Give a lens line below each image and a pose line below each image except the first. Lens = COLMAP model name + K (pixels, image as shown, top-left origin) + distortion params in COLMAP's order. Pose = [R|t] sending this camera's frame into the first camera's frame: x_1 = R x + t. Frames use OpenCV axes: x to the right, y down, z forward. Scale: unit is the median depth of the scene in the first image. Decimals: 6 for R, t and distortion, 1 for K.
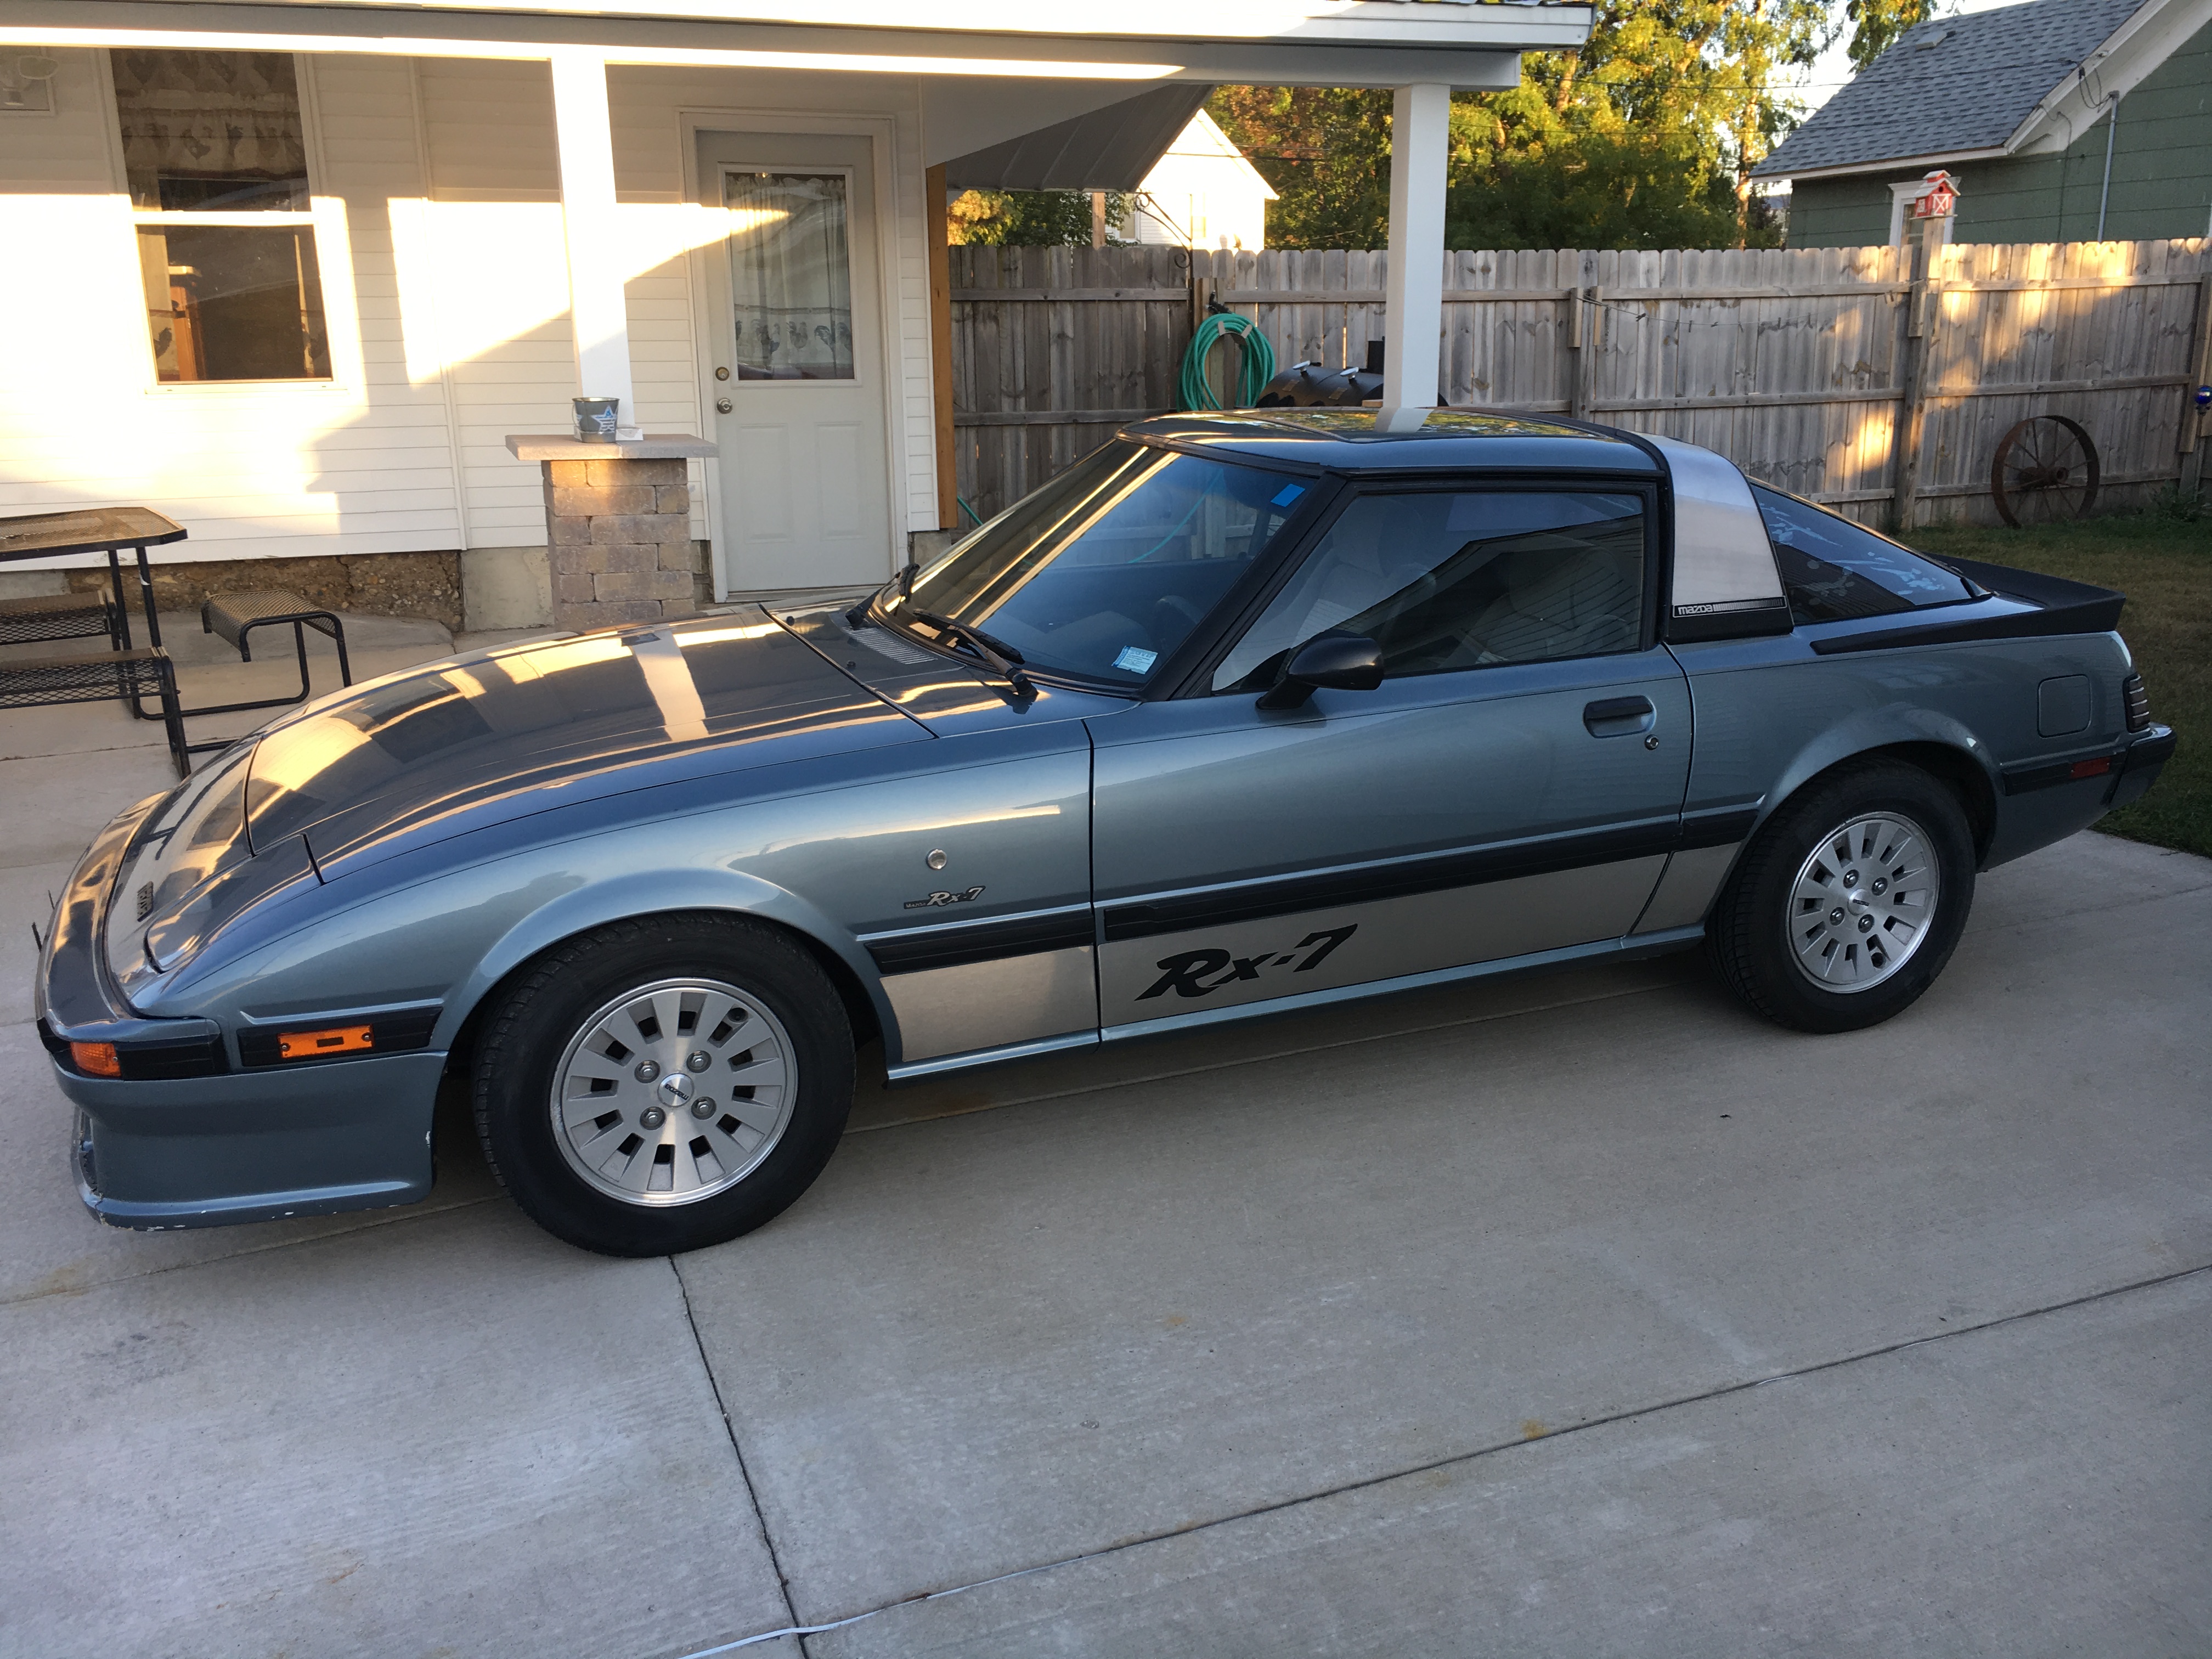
lens RADIAL K [[1887.6, 0, 1106.3], [0, 1887.6, 833.2], [0, 0, 1]] dist [0.074326, -0.094658]
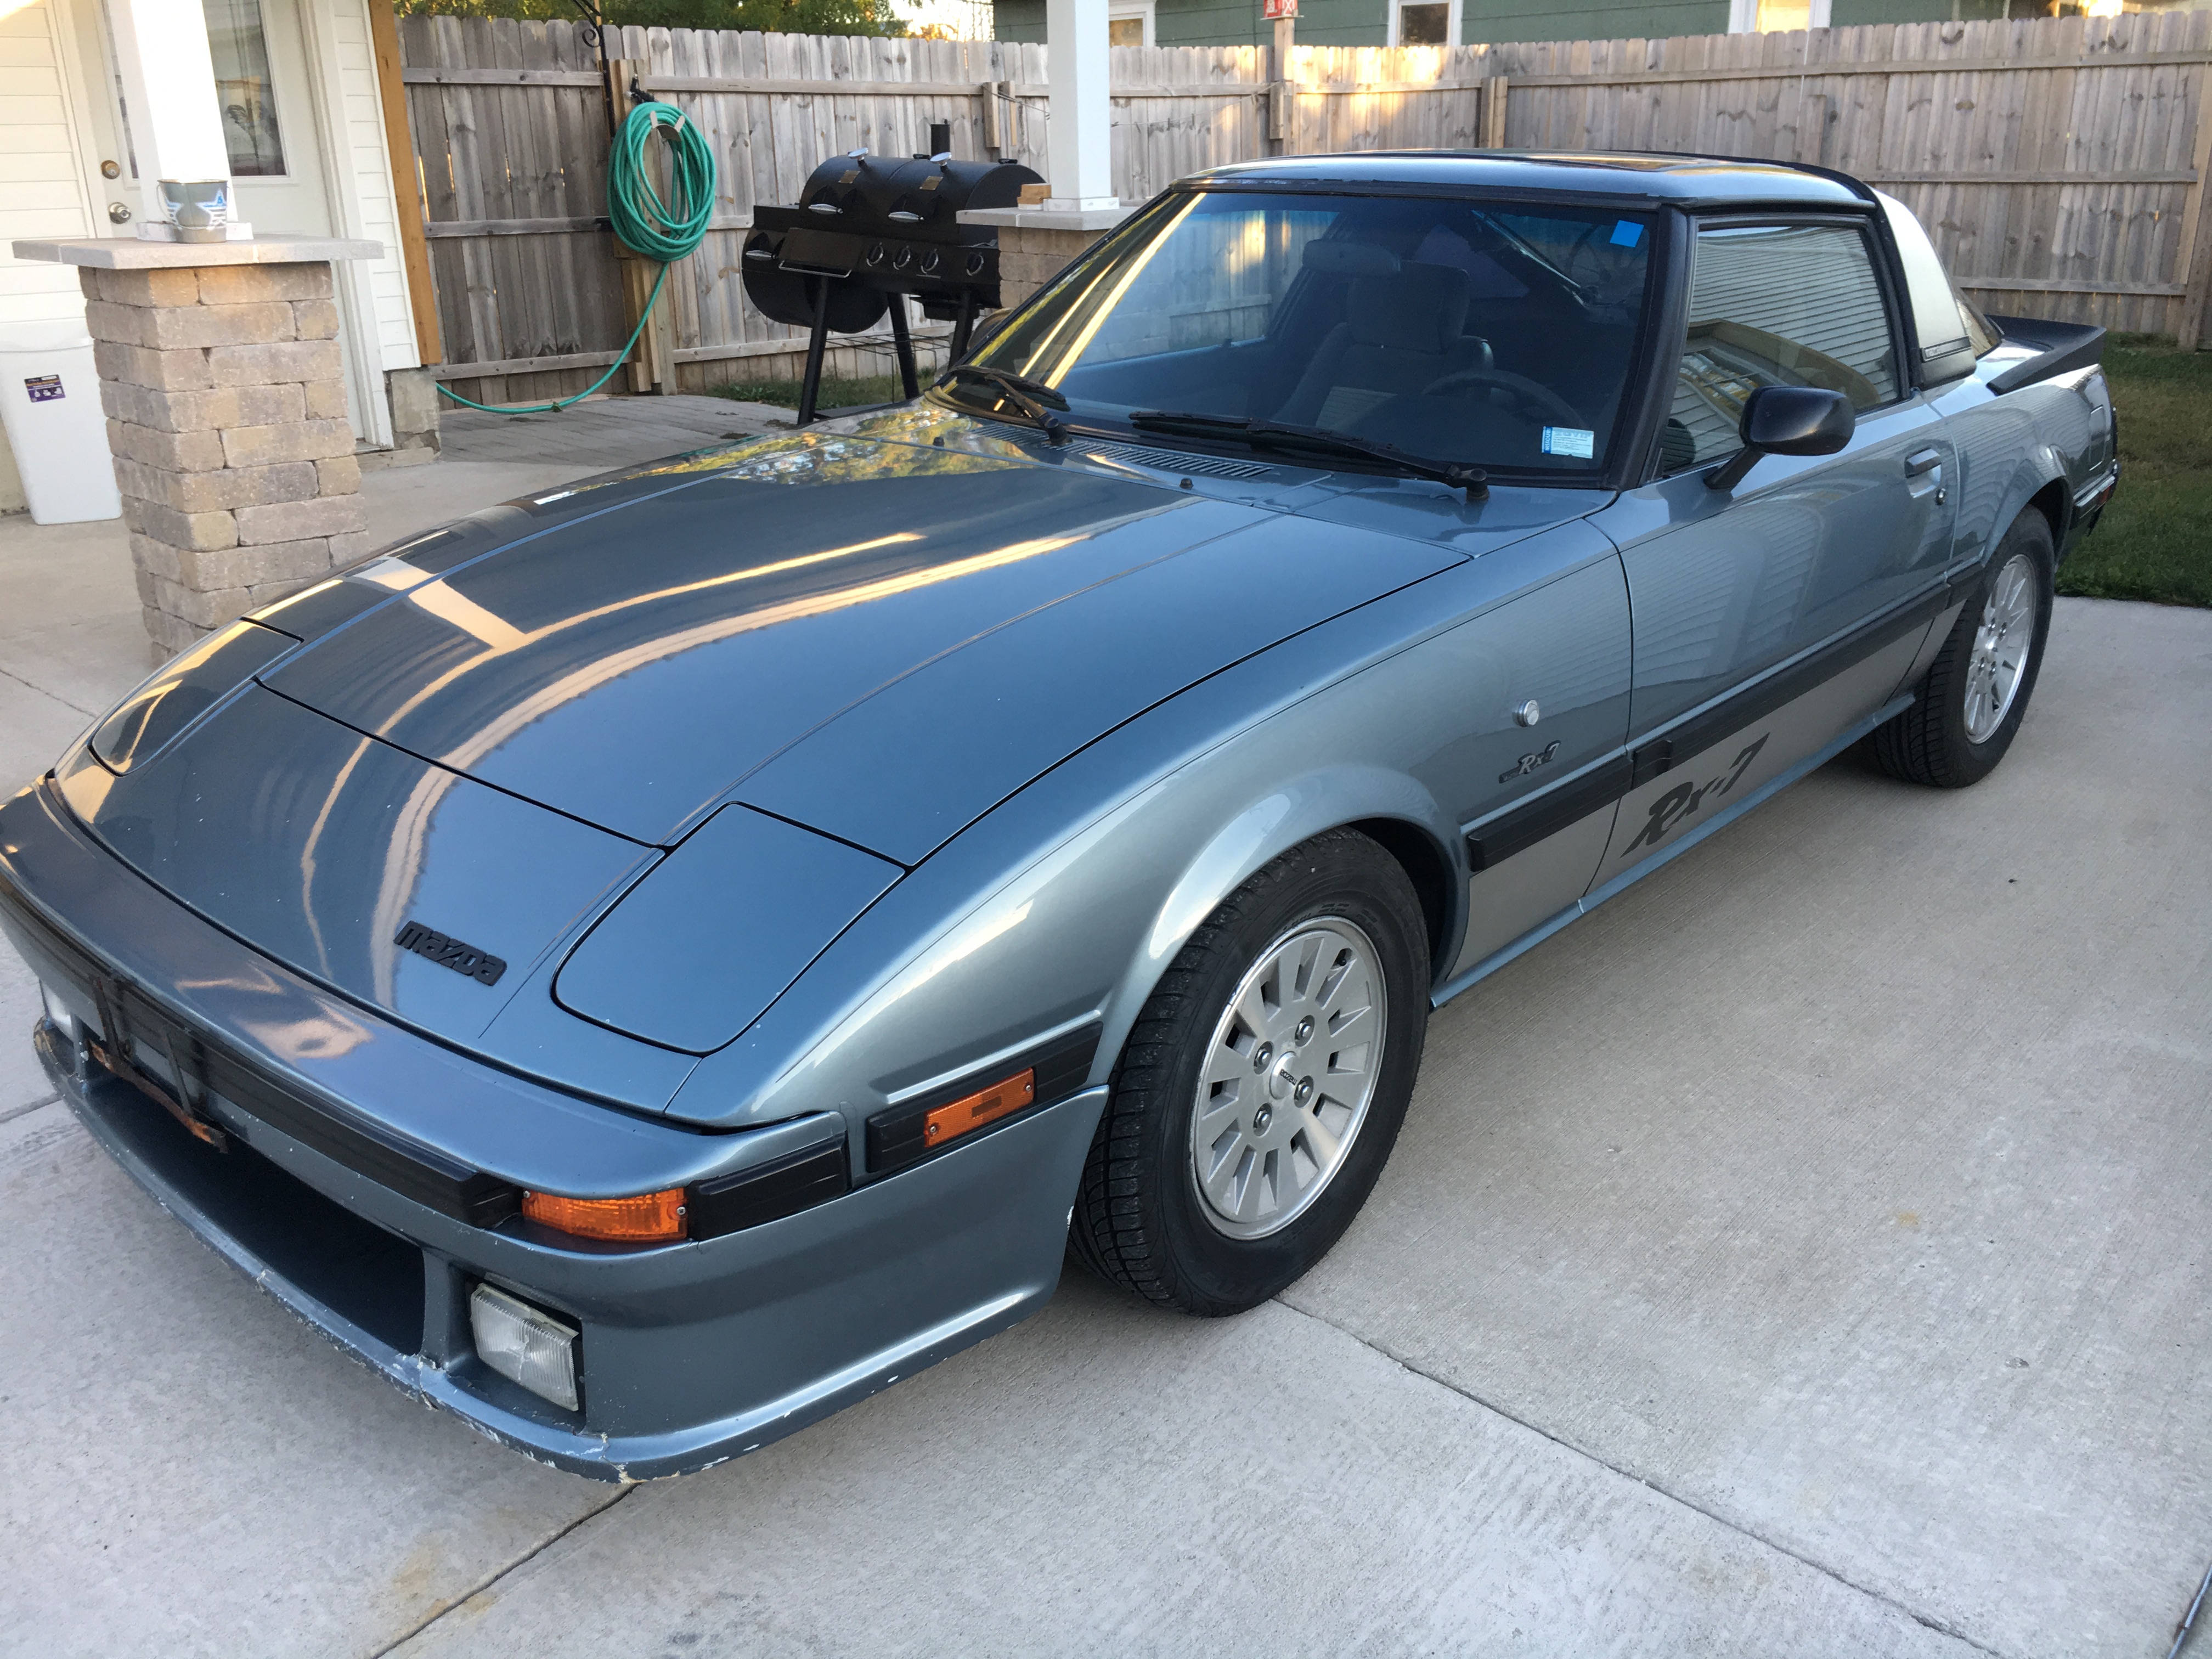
lens RADIAL K [[1887.6, 0, 1110.1], [0, 1887.6, 845.8], [0, 0, 1]] dist [0.074326, -0.094658]
pose [[0.895416, -0.158872, 0.415921, -0.168201], [0.123132, 0.986097, 0.111582, -0.011666], [-0.427866, -0.048699, 0.902529, 0.111247]]
